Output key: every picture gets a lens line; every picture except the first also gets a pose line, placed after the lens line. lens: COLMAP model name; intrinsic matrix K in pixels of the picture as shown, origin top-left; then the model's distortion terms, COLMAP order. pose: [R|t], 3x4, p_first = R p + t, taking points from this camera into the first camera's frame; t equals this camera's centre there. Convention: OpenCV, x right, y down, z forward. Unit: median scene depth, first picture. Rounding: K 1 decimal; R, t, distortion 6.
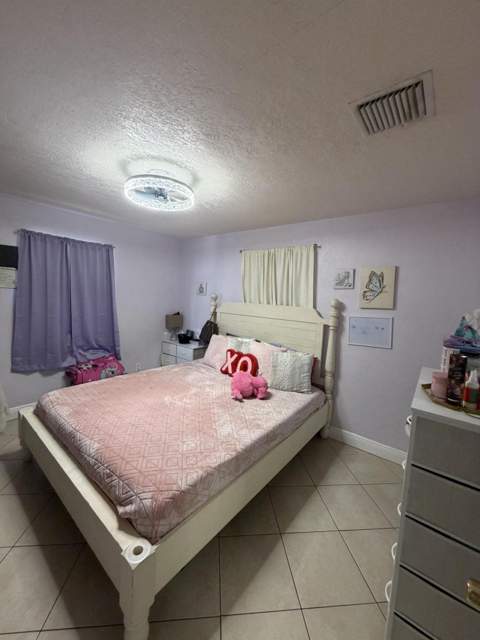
lens RADIAL K [[254.6, 0, 240.2], [0, 254.6, 317.5], [0, 0, 1]] dist [-0.001226, 0.000119]
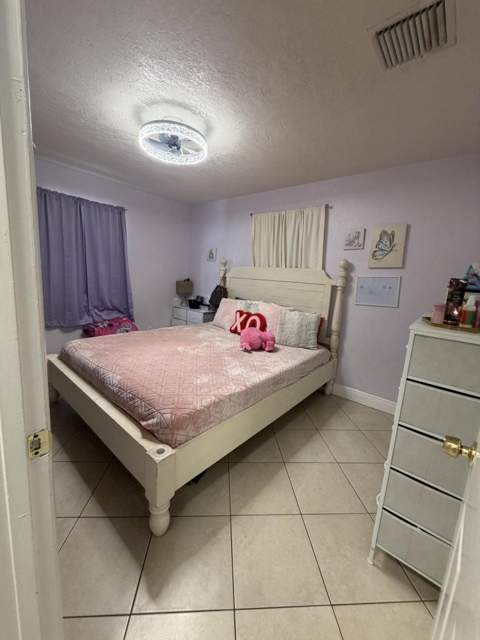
lens RADIAL K [[254.6, 0, 239.9], [0, 254.6, 318.2], [0, 0, 1]] dist [-0.001226, 0.000119]
pose [[0.999444, 0.017971, -0.028078, -0.010125], [-0.015744, 0.996858, 0.077631, 0.104881], [0.029385, -0.077145, 0.996587, -0.043301]]
